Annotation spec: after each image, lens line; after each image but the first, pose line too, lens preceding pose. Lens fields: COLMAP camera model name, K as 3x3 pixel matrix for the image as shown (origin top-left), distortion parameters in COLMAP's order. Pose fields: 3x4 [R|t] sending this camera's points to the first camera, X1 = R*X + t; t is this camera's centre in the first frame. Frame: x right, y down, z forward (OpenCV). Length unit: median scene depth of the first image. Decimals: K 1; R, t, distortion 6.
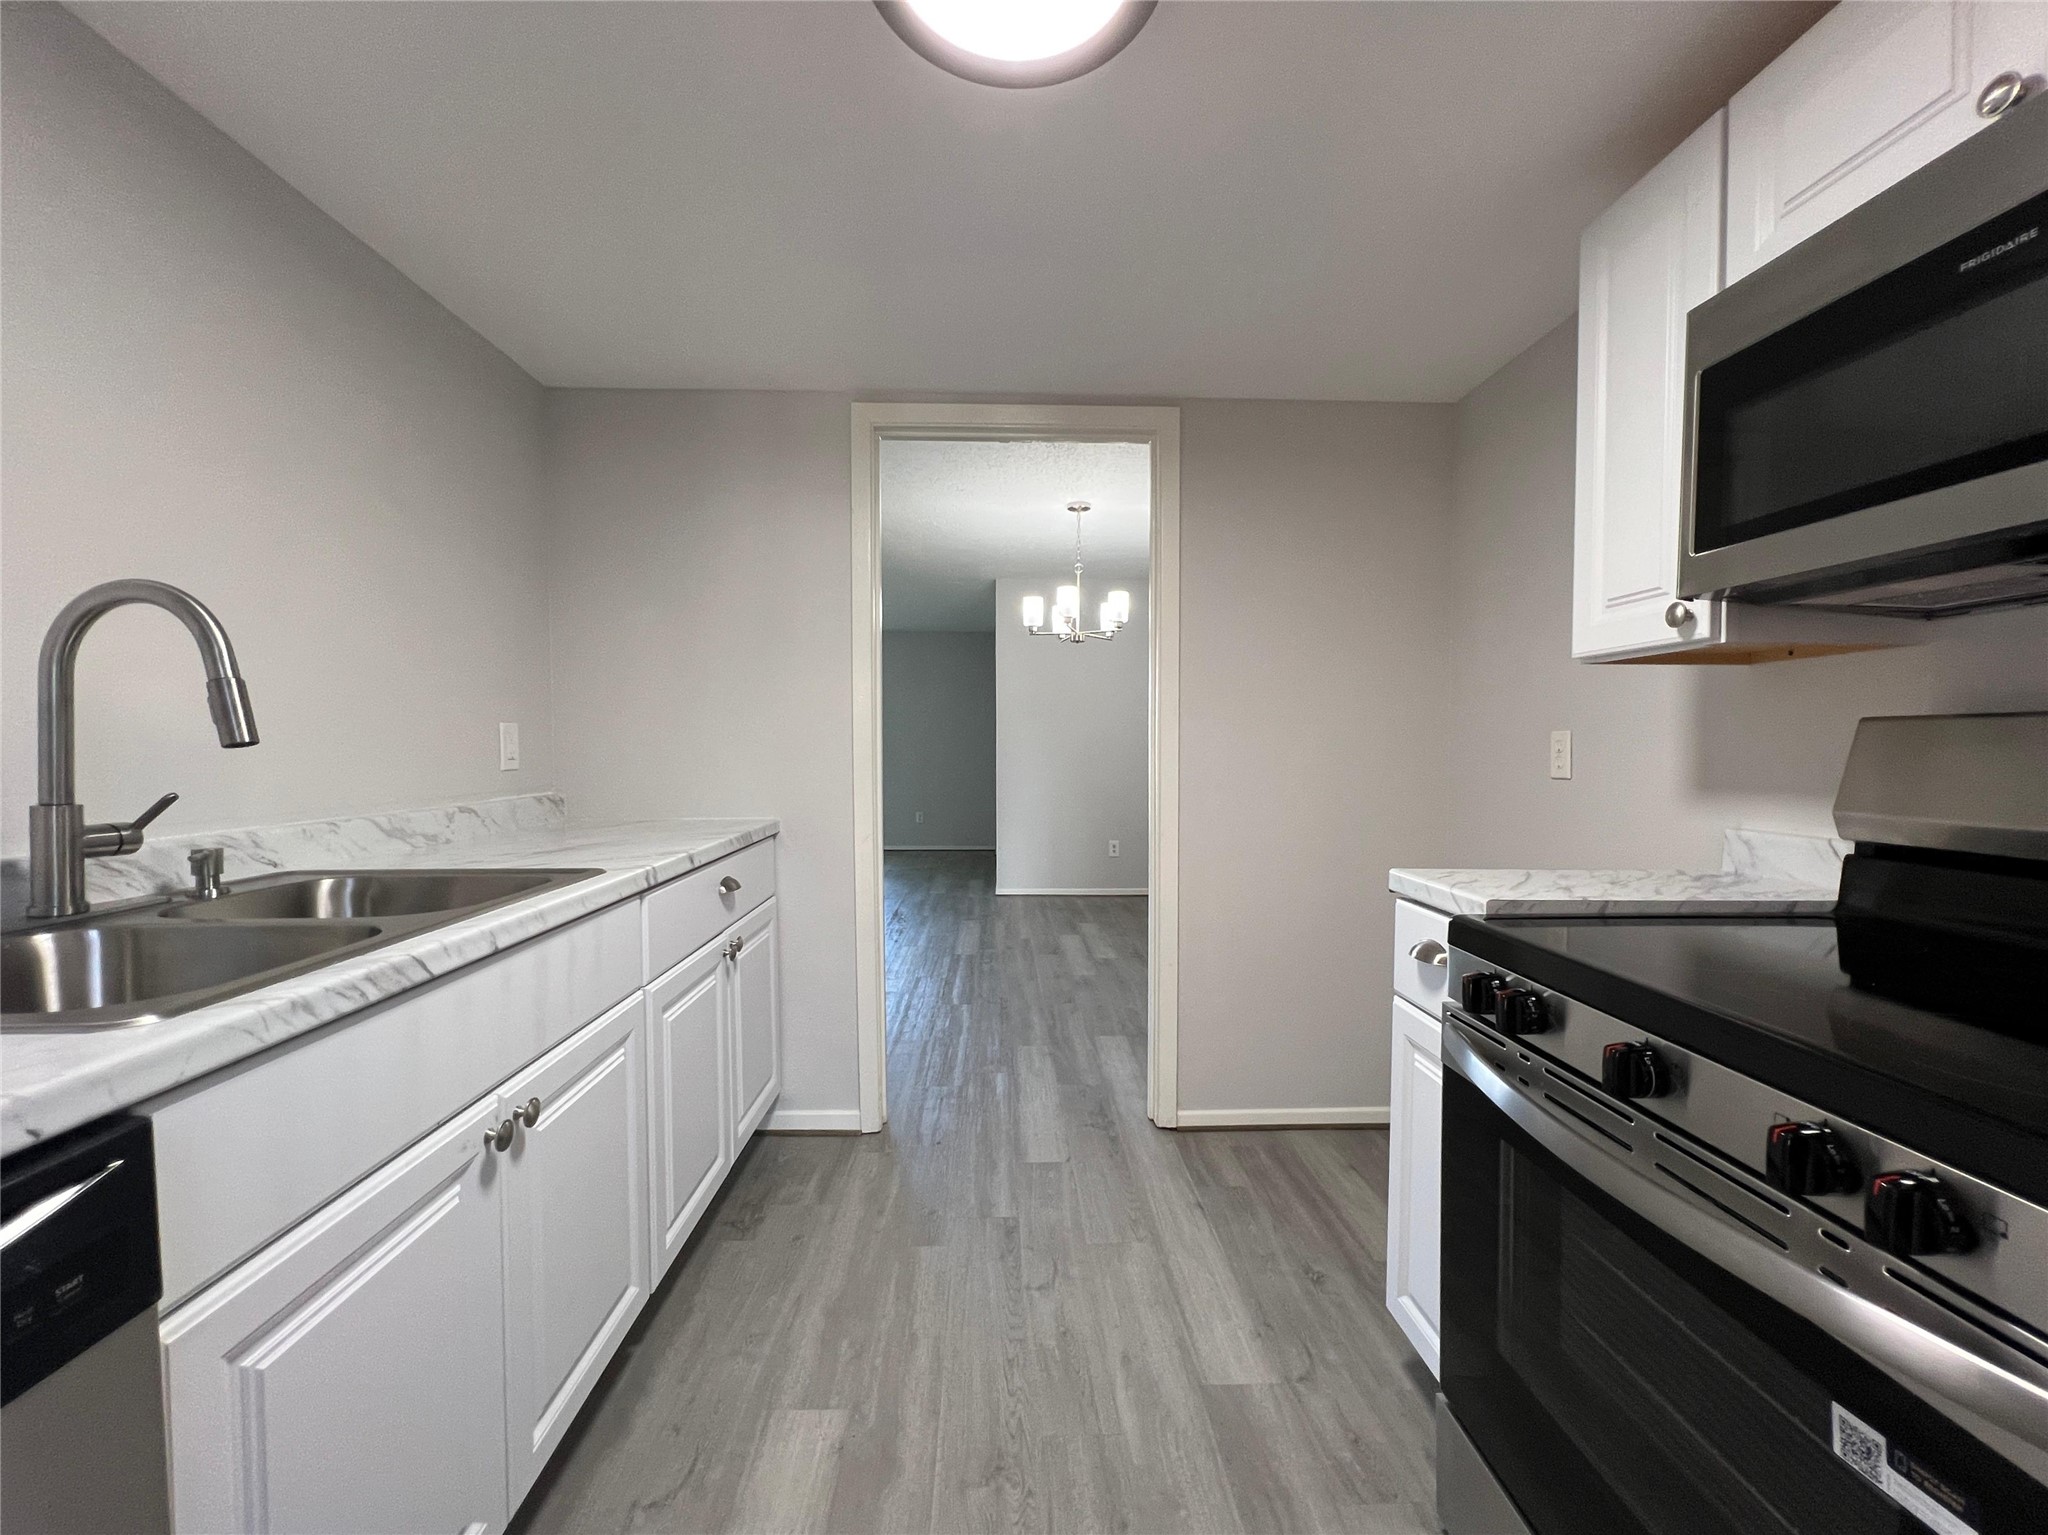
lens RADIAL K [[824.8, 0, 1024.0], [0, 824.8, 767.5], [0, 0, 1]] dist [-0.002517, 0.000157]
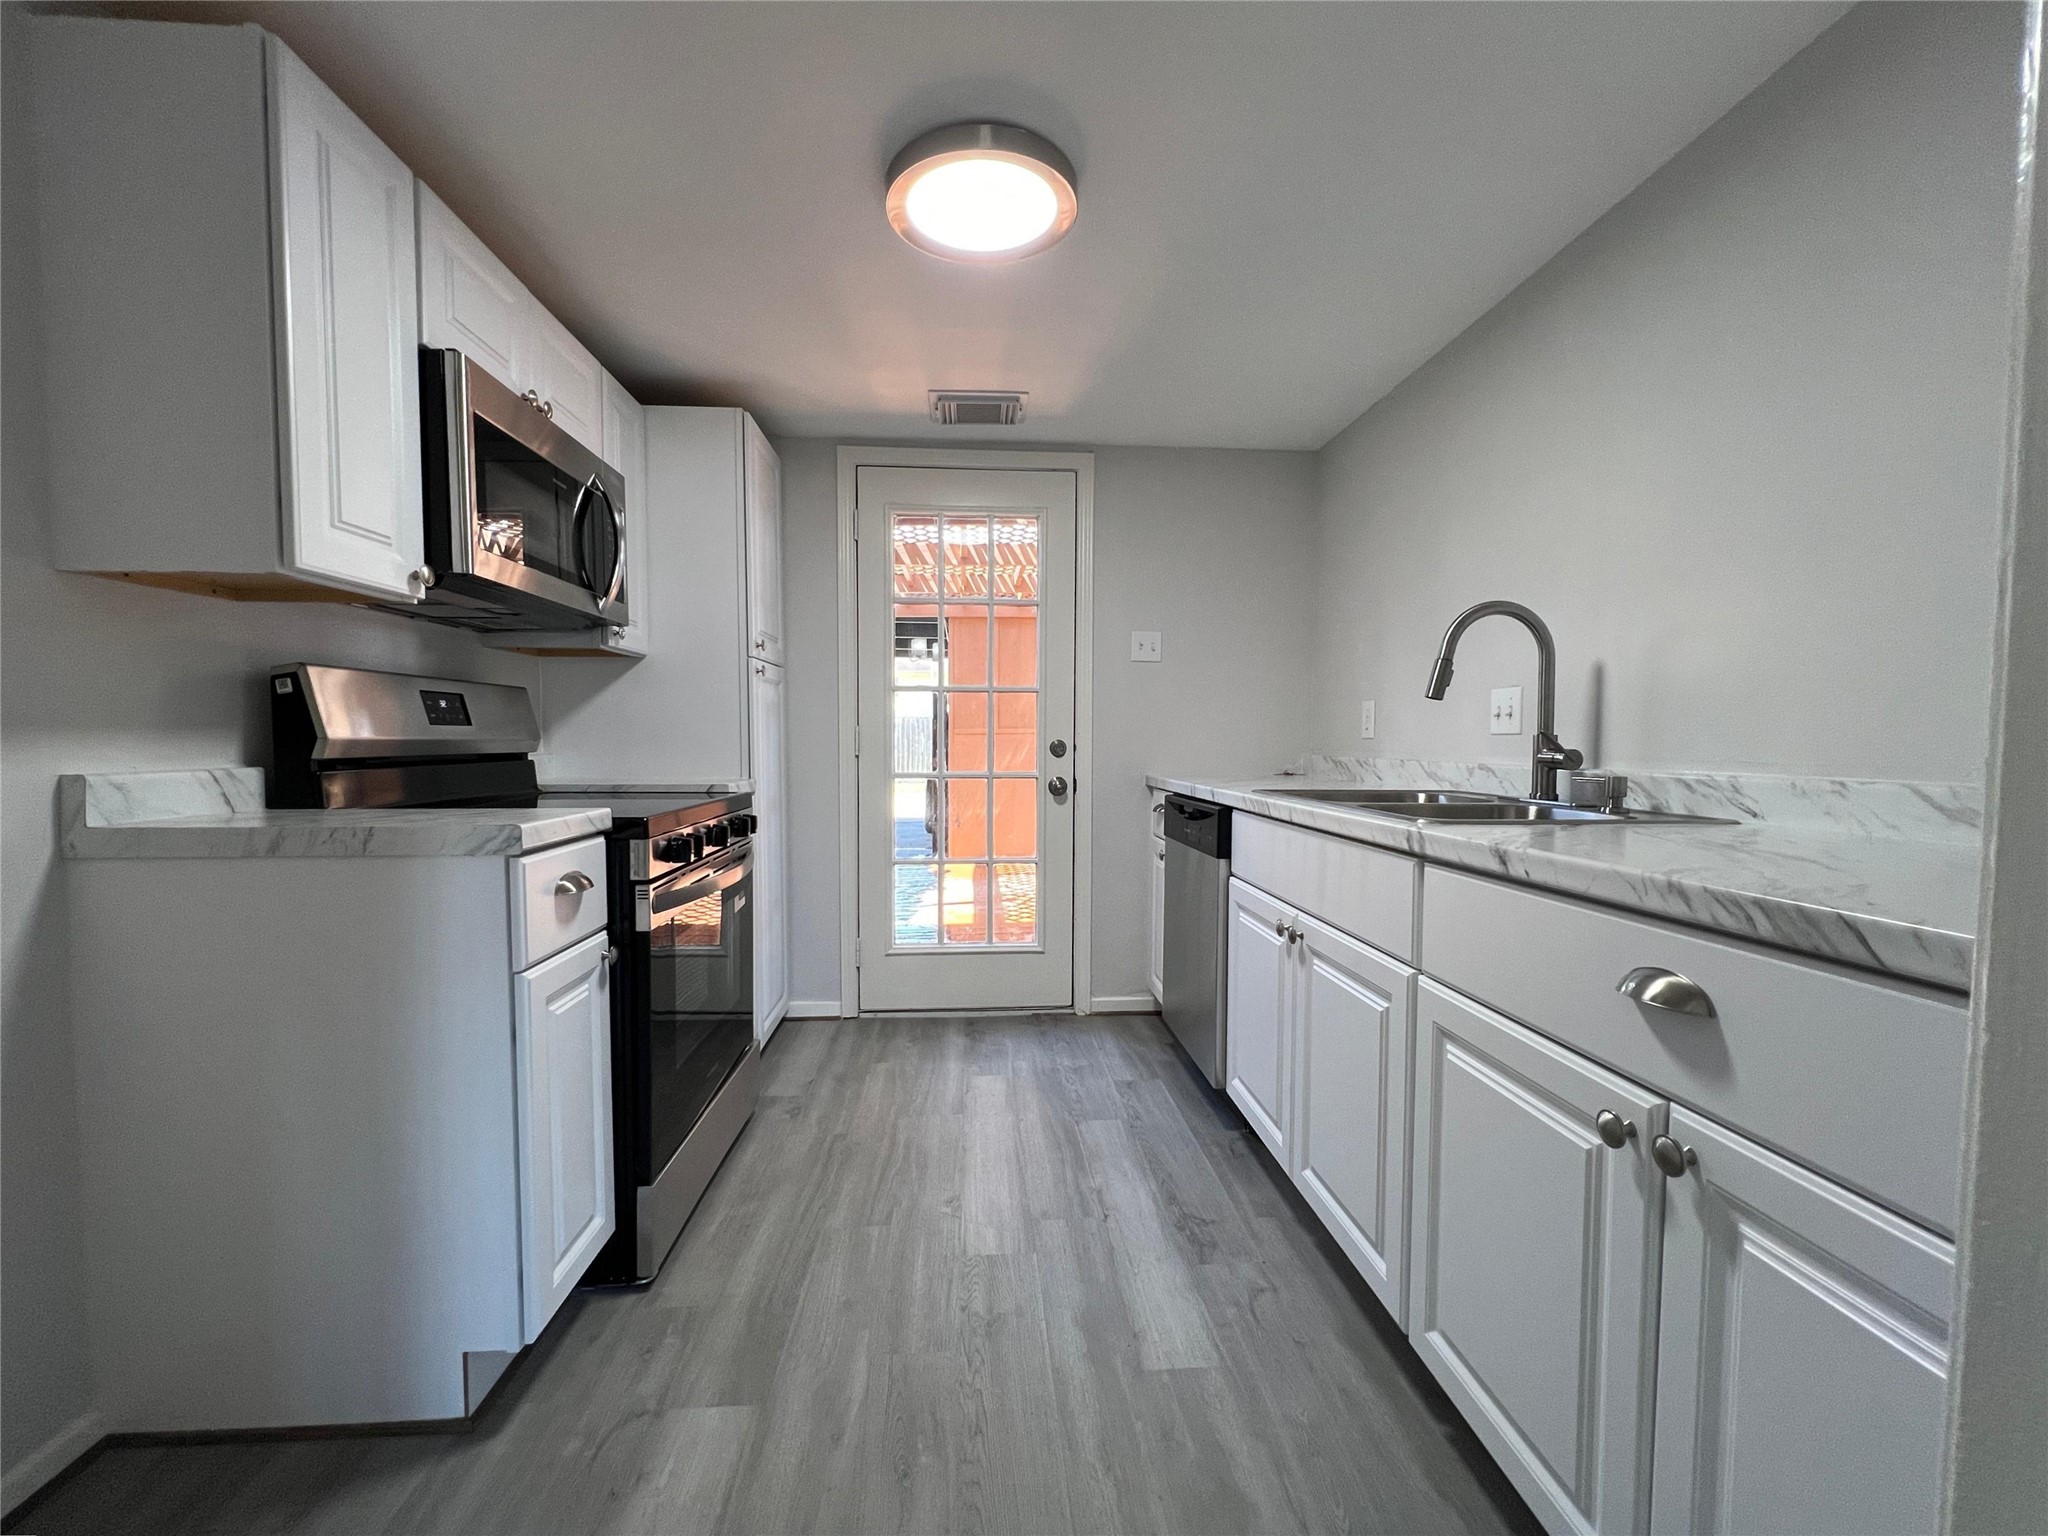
lens RADIAL K [[824.8, 0, 1024.0], [0, 824.8, 768.0], [0, 0, 1]] dist [-0.002517, 0.000157]
pose [[-0.999395, -0.005208, -0.034383, -0.031262], [-0.007570, 0.997593, 0.068926, 0.004638], [0.033941, 0.069144, -0.997029, 1.881211]]
